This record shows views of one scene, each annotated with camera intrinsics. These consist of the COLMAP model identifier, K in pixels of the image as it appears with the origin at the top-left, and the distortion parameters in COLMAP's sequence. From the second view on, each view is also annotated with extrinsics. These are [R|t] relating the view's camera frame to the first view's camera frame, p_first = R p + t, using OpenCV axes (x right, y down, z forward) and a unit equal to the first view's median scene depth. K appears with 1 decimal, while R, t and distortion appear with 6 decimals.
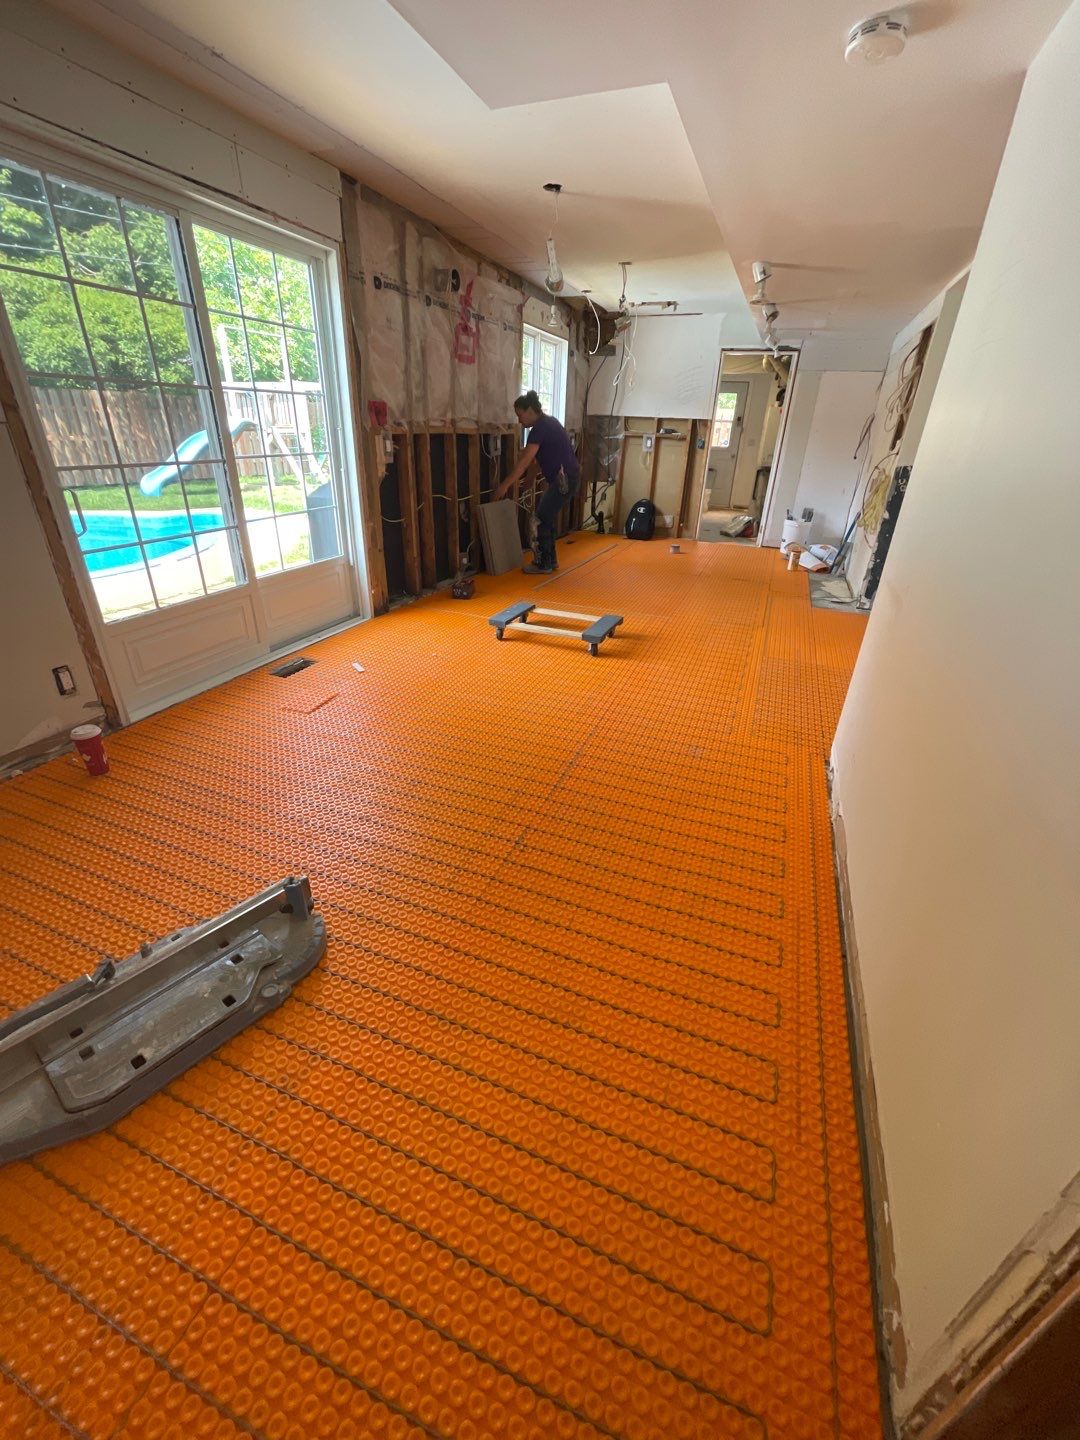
lens RADIAL K [[581.9, 0, 541.2], [0, 581.9, 710.8], [0, 0, 1]] dist [-0.003555, 0.000318]
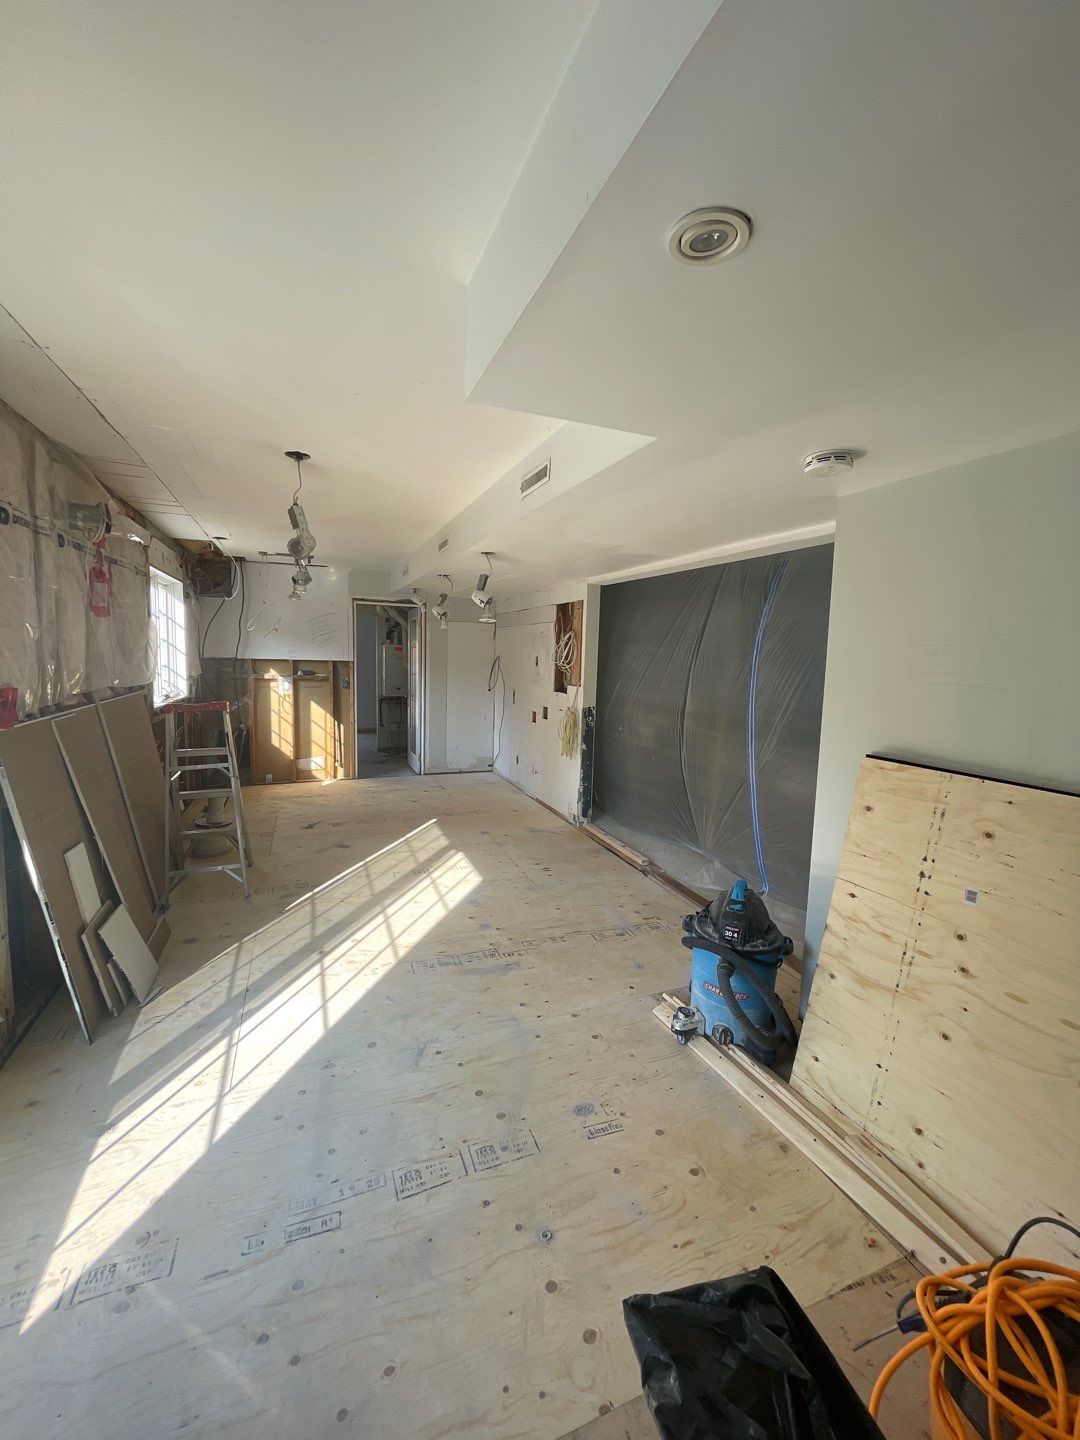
lens RADIAL K [[581.9, 0, 544.7], [0, 581.9, 712.7], [0, 0, 1]] dist [-0.003555, 0.000318]
pose [[0.720331, -0.085657, 0.688321, -0.156964], [0.304310, 0.930772, -0.202633, -0.120831], [-0.623313, 0.355425, 0.696530, 0.142379]]
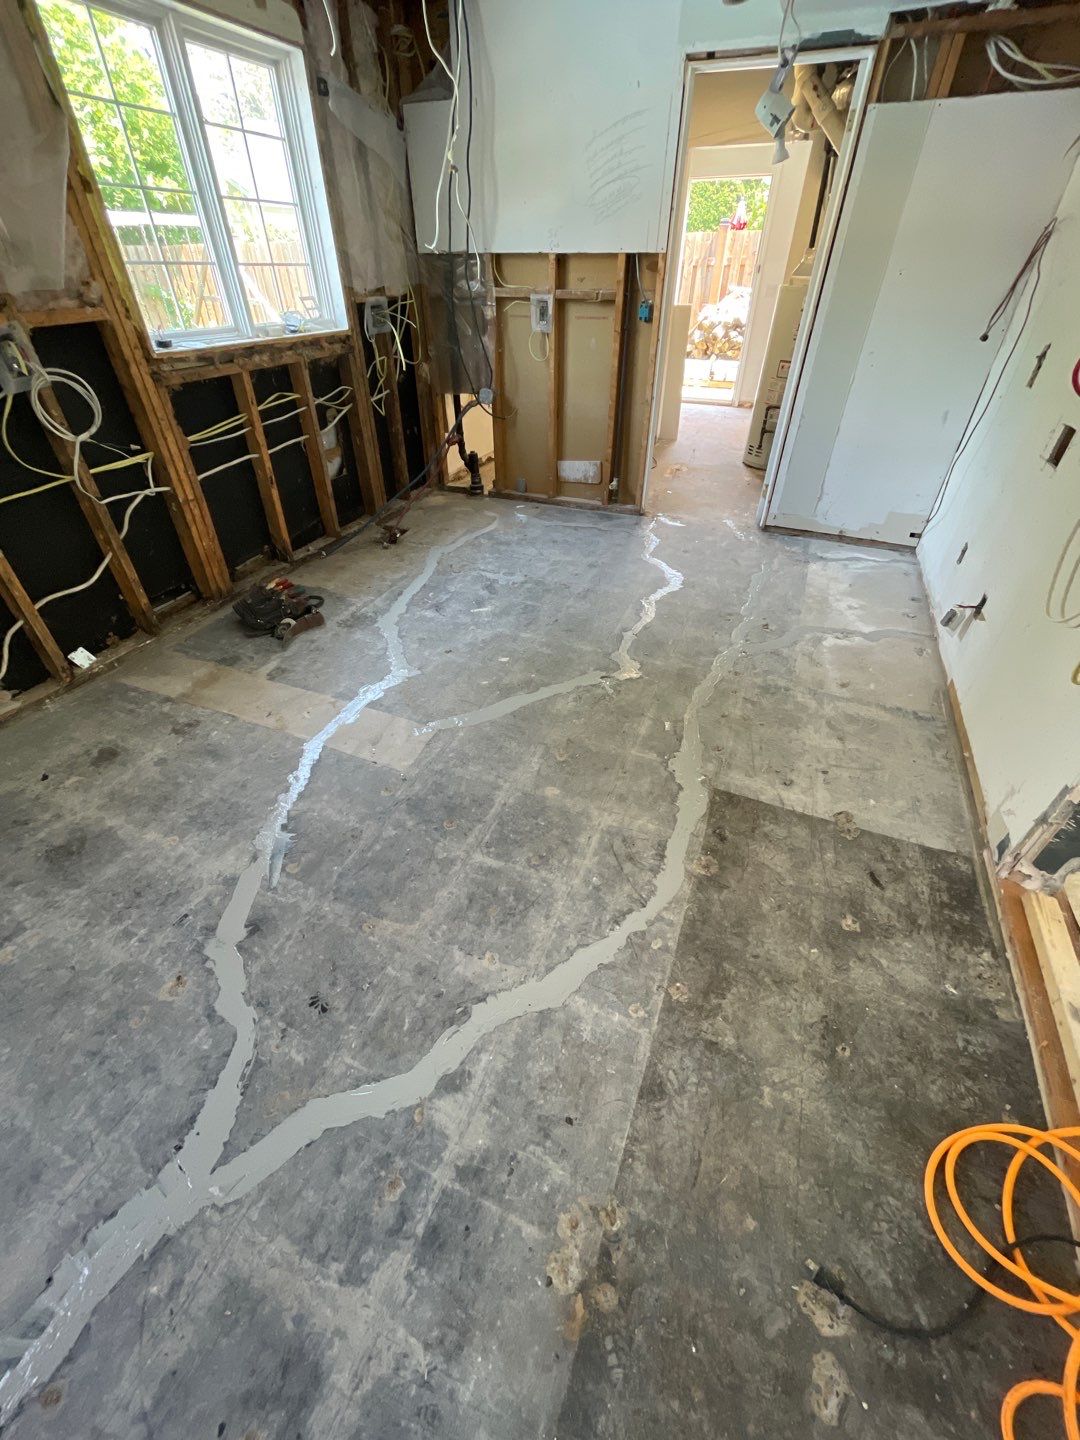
lens RADIAL K [[581.9, 0, 533.6], [0, 581.9, 723.2], [0, 0, 1]] dist [-0.003555, 0.000318]
pose [[0.999269, -0.016343, -0.034568, 0.197457], [0.023199, 0.977781, 0.208340, -0.234336], [0.030395, -0.208990, 0.977445, 0.468469]]
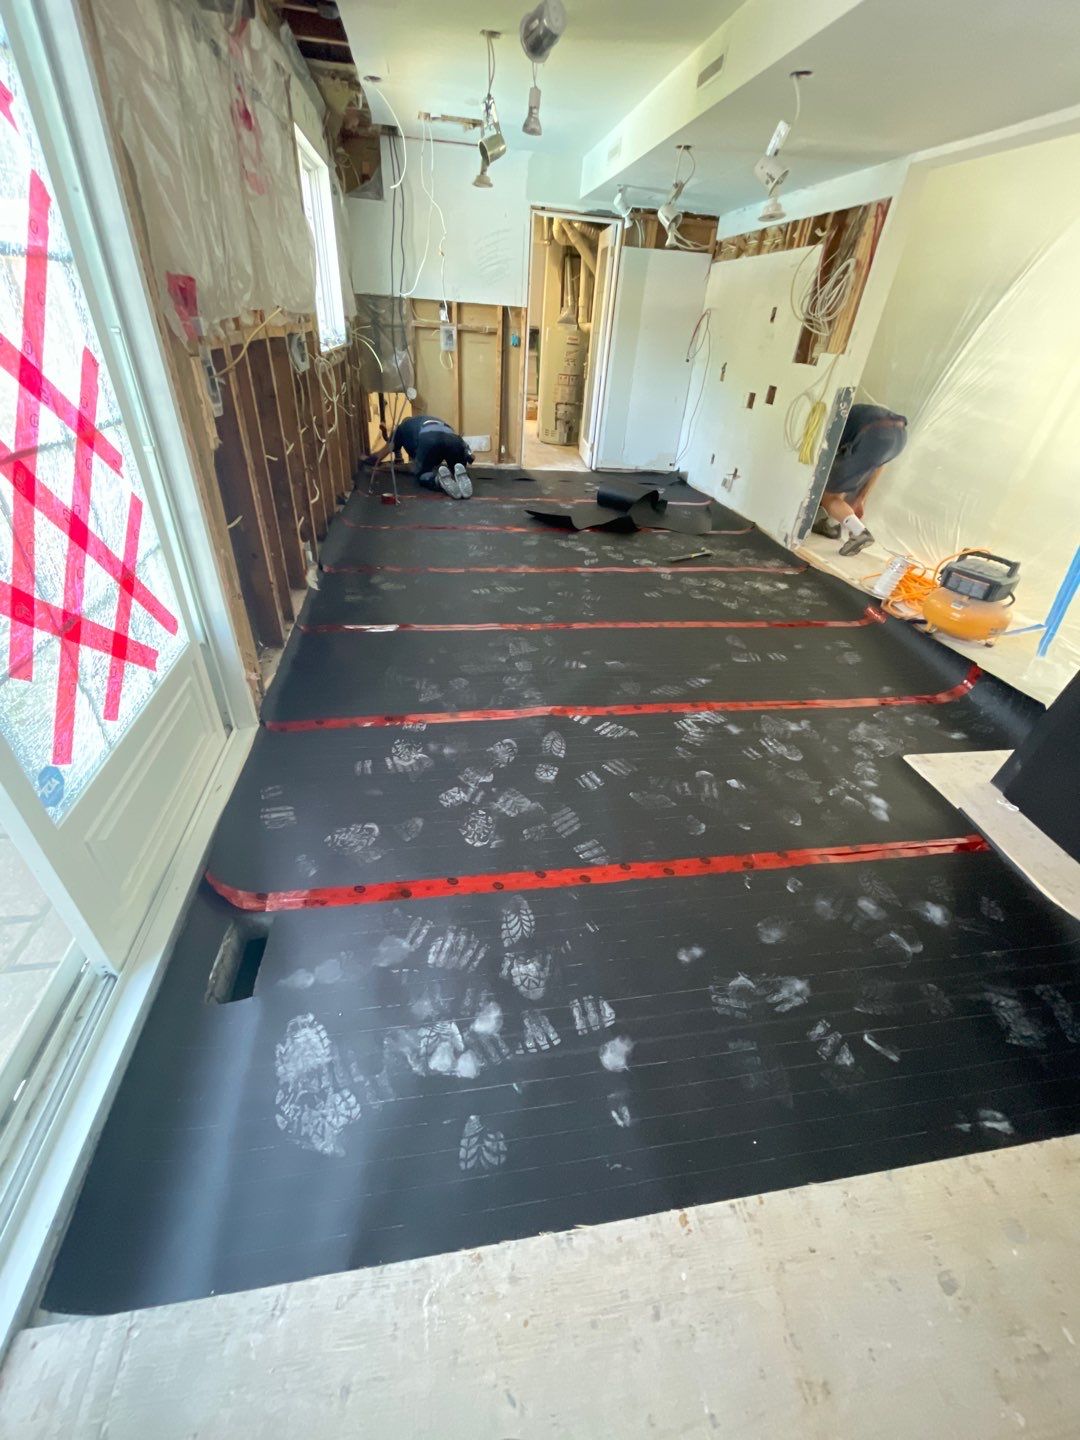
lens RADIAL K [[581.9, 0, 542.3], [0, 581.9, 717.5], [0, 0, 1]] dist [-0.003555, 0.000318]
pose [[0.862715, -0.270068, 0.427536, -0.172171], [0.192297, 0.957139, 0.216579, -0.135664], [-0.467702, -0.104632, 0.877671, 0.241764]]
